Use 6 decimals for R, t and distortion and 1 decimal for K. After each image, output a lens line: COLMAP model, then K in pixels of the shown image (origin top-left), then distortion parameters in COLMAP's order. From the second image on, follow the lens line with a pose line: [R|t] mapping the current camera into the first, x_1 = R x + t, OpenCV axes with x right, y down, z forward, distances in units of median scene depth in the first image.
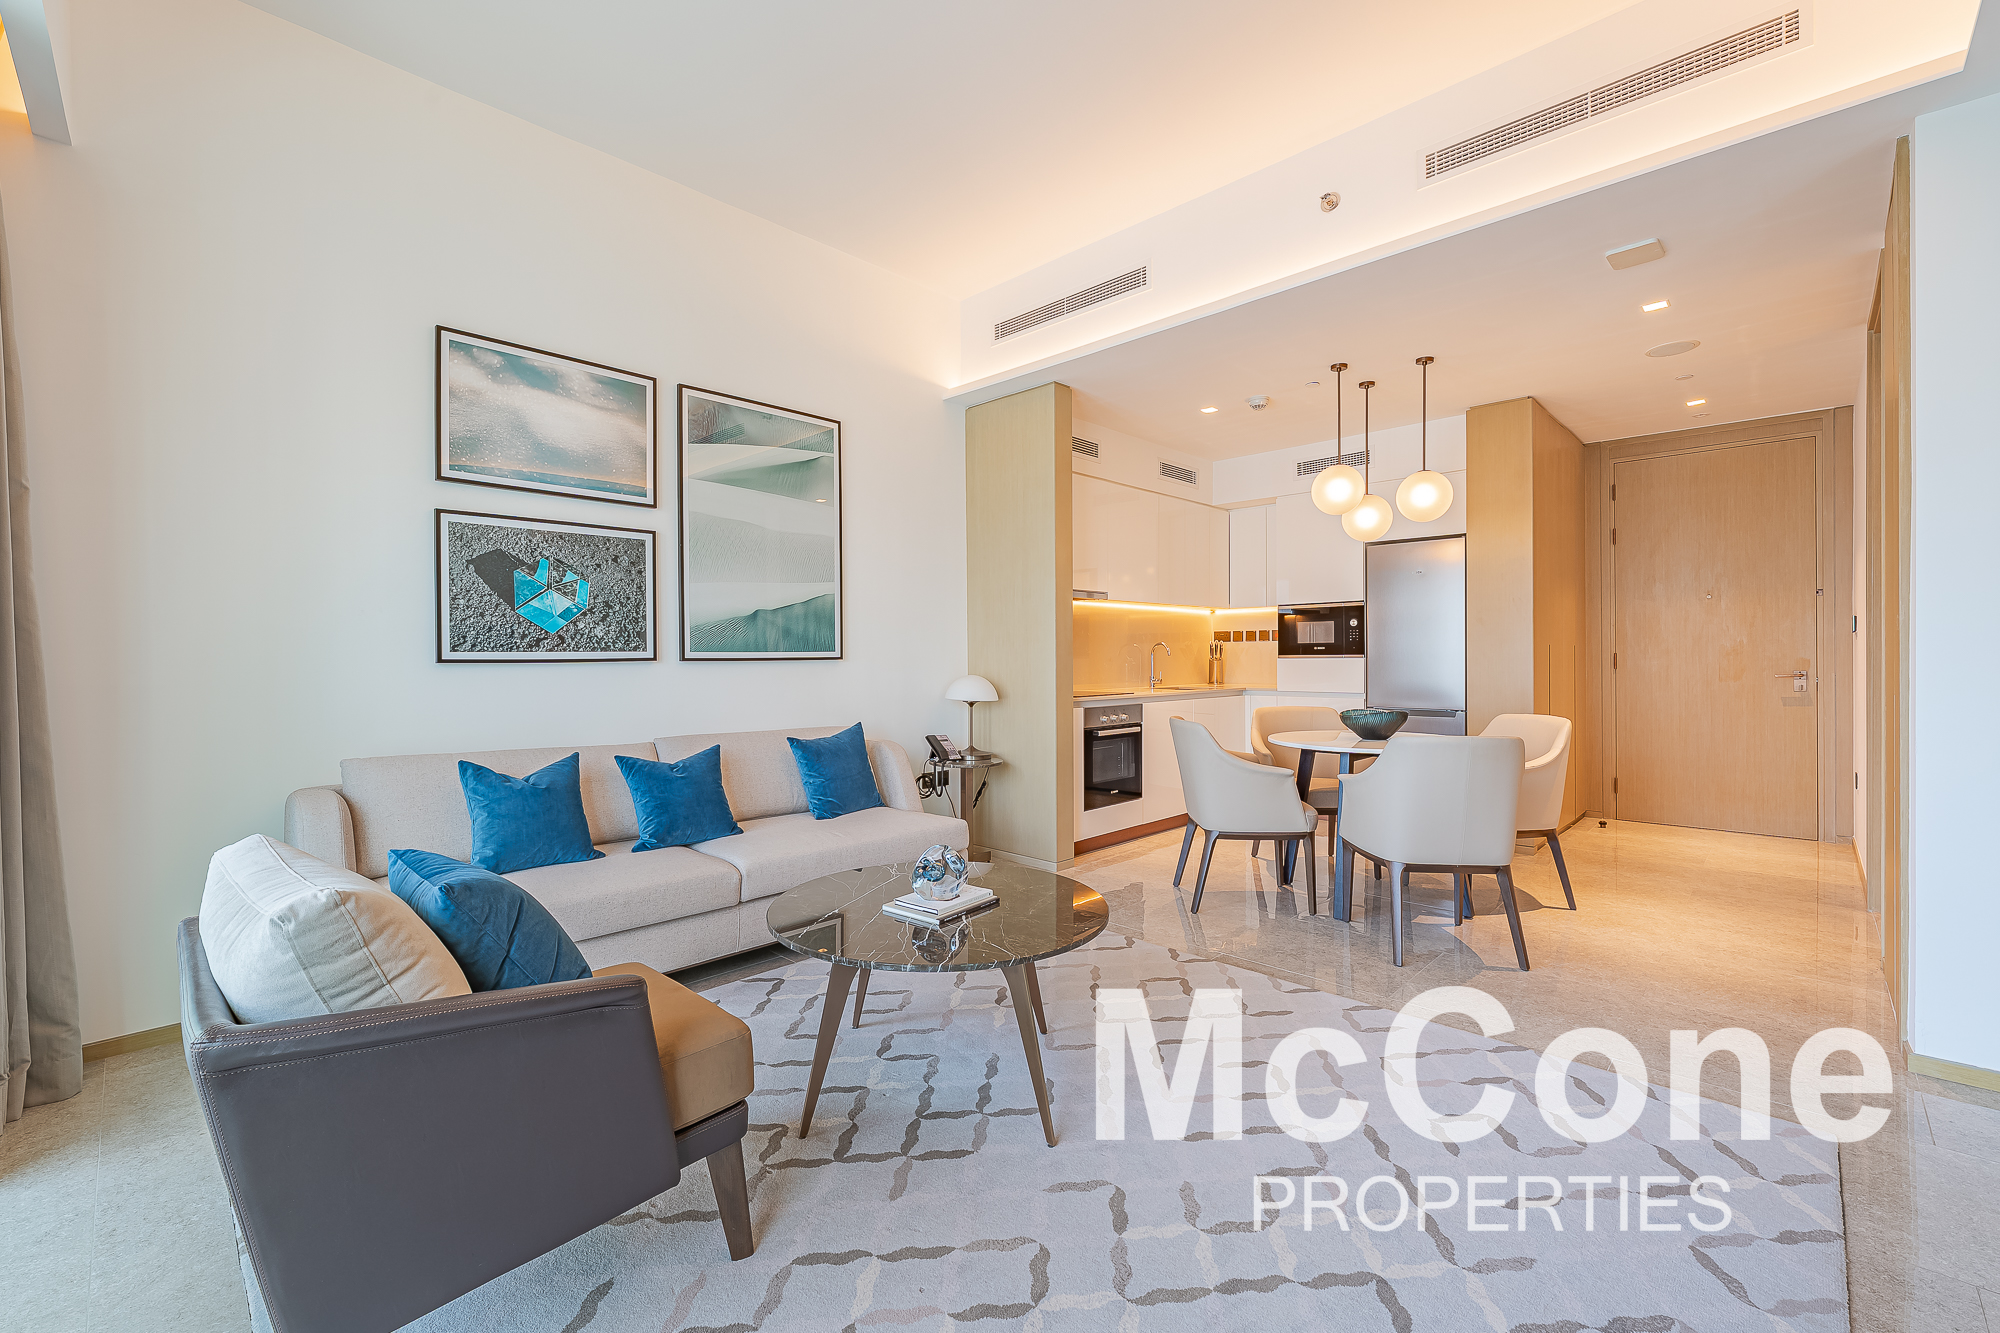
lens RADIAL K [[841.8, 0, 989.5], [0, 841.8, 660.8], [0, 0, 1]] dist [-0.009089, -0.000143]
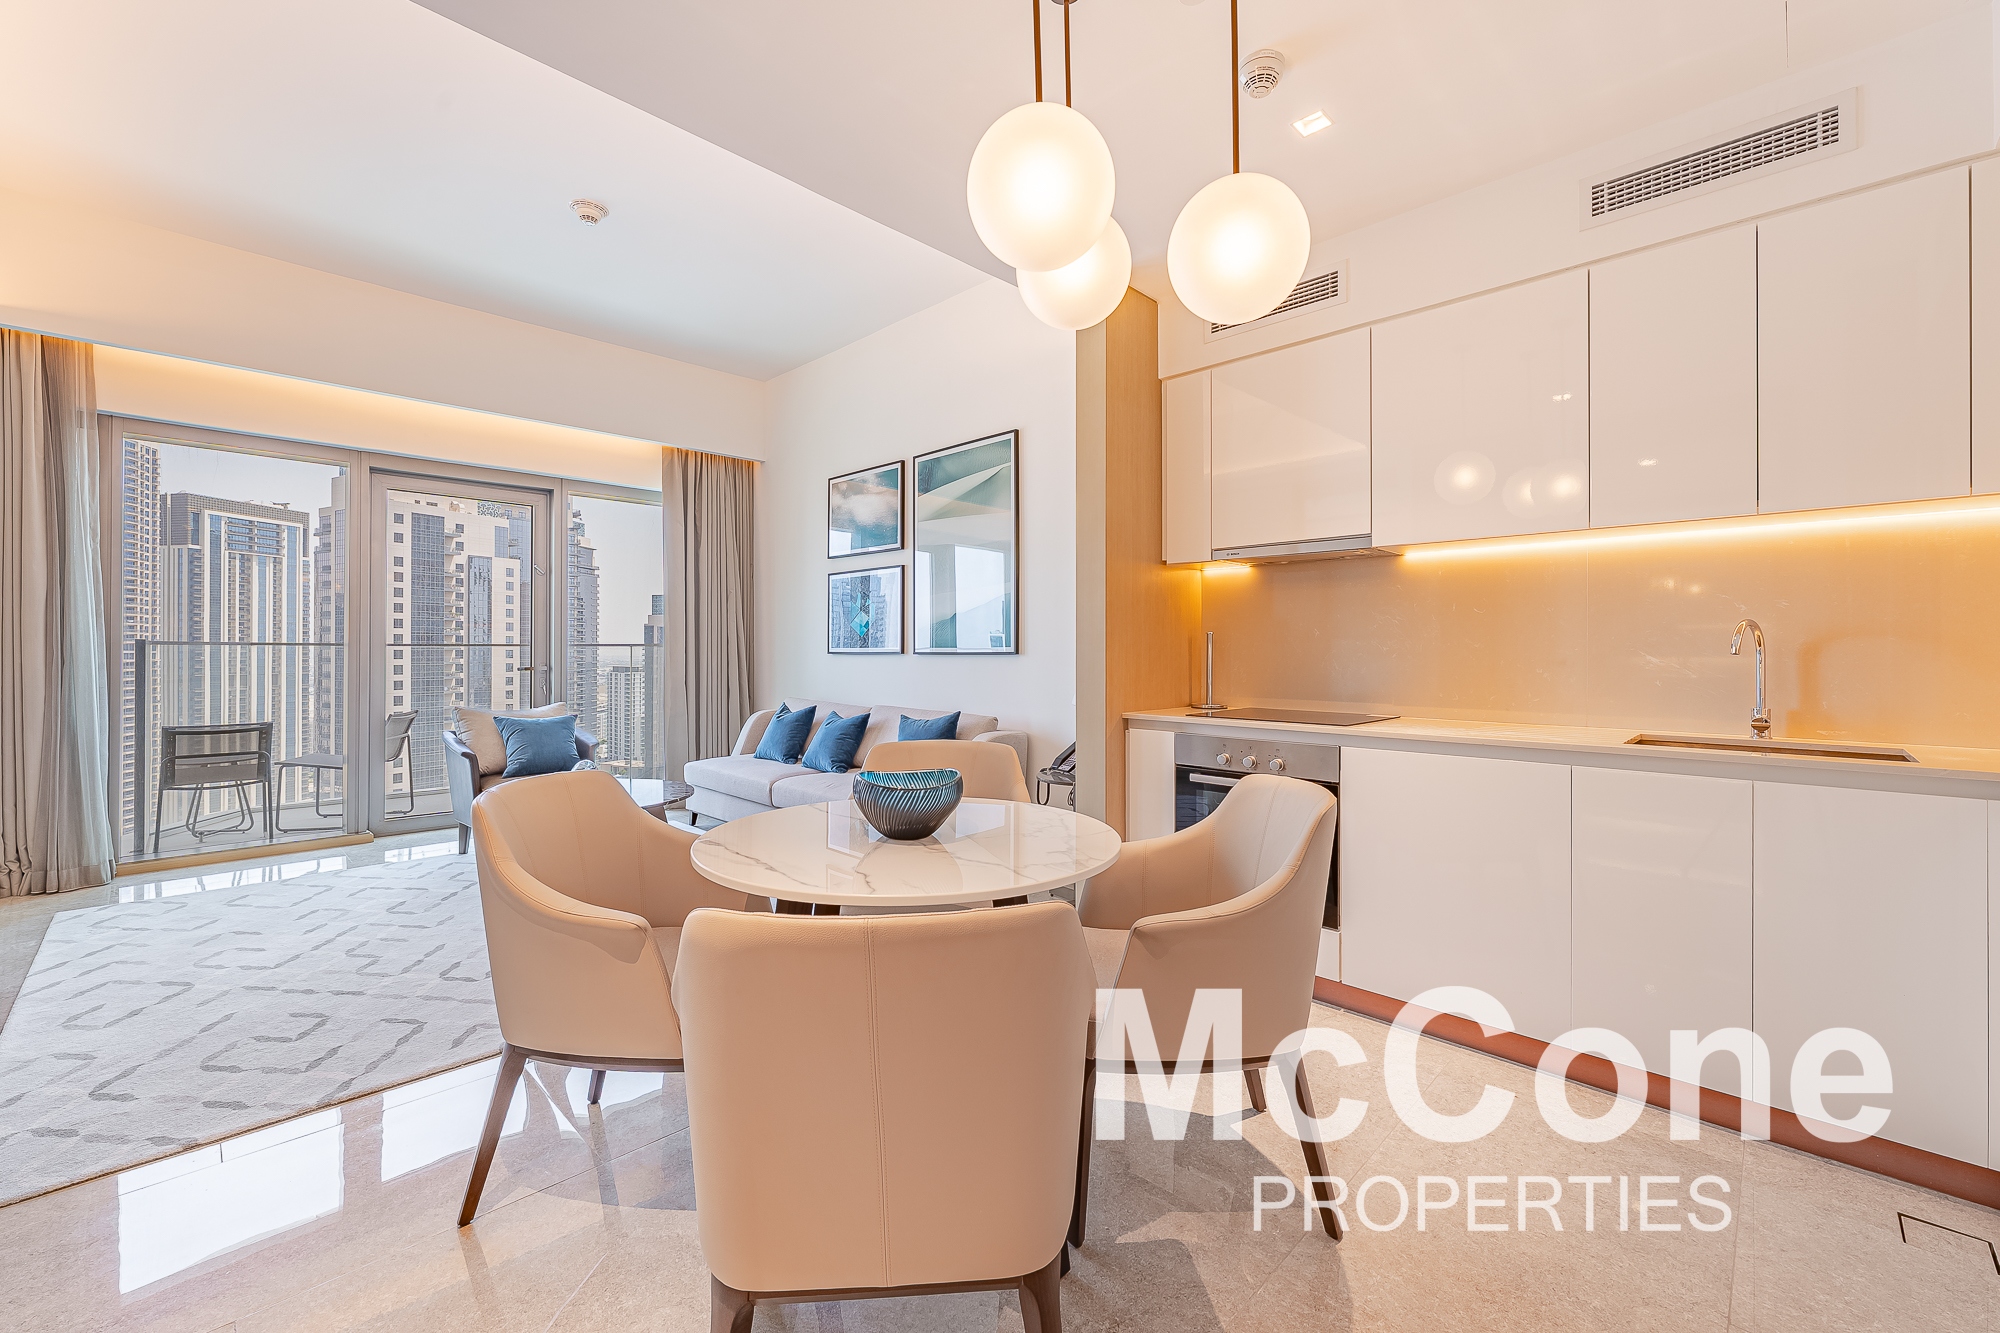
lens RADIAL K [[799.6, 0, 970.0], [0, 799.6, 652.0], [0, 0, 1]] dist [0.001950, -0.000529]
pose [[-0.026073, 0.005872, -0.999643, 0.854291], [-0.007806, 0.999951, 0.006078, -0.010667], [0.999630, 0.007962, -0.026026, 0.997816]]
